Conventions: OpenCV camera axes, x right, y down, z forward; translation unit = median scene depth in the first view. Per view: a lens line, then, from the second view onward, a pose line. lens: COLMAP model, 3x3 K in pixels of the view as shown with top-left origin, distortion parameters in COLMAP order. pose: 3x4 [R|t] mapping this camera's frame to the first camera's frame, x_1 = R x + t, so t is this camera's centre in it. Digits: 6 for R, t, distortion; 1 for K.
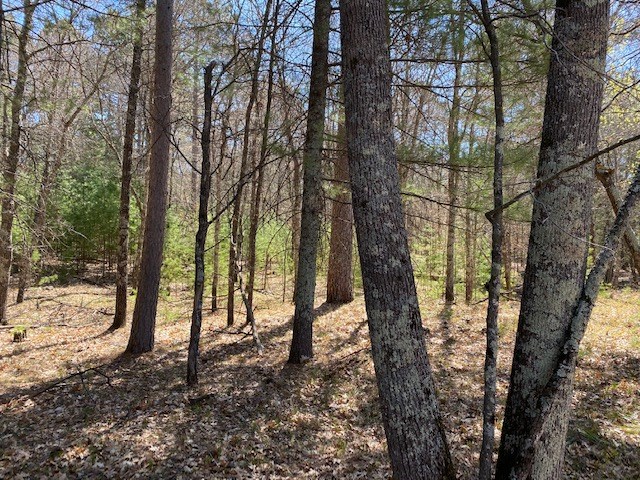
lens RADIAL K [[479.7, 0, 334.2], [0, 479.7, 241.1], [0, 0, 1]] dist [0.004245, -0.002842]
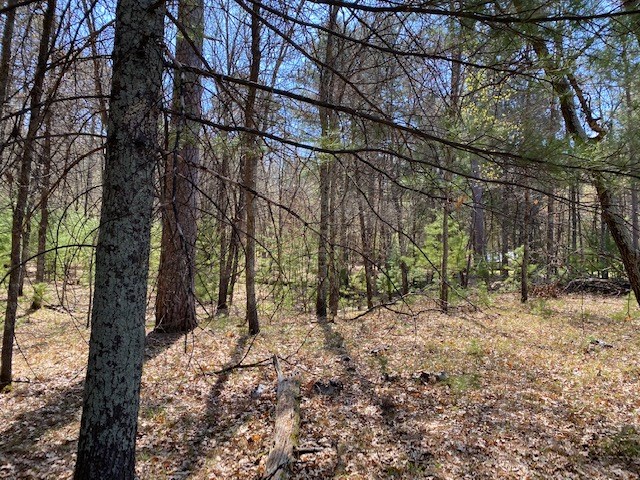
lens RADIAL K [[474.2, 0, 323.6], [0, 474.2, 240.1], [0, 0, 1]] dist [0.005687, -0.007427]
pose [[0.942553, 0.007462, 0.333973, -0.045019], [-0.004775, 0.999949, -0.008866, 0.020944], [-0.334022, 0.006762, 0.942541, 0.859382]]
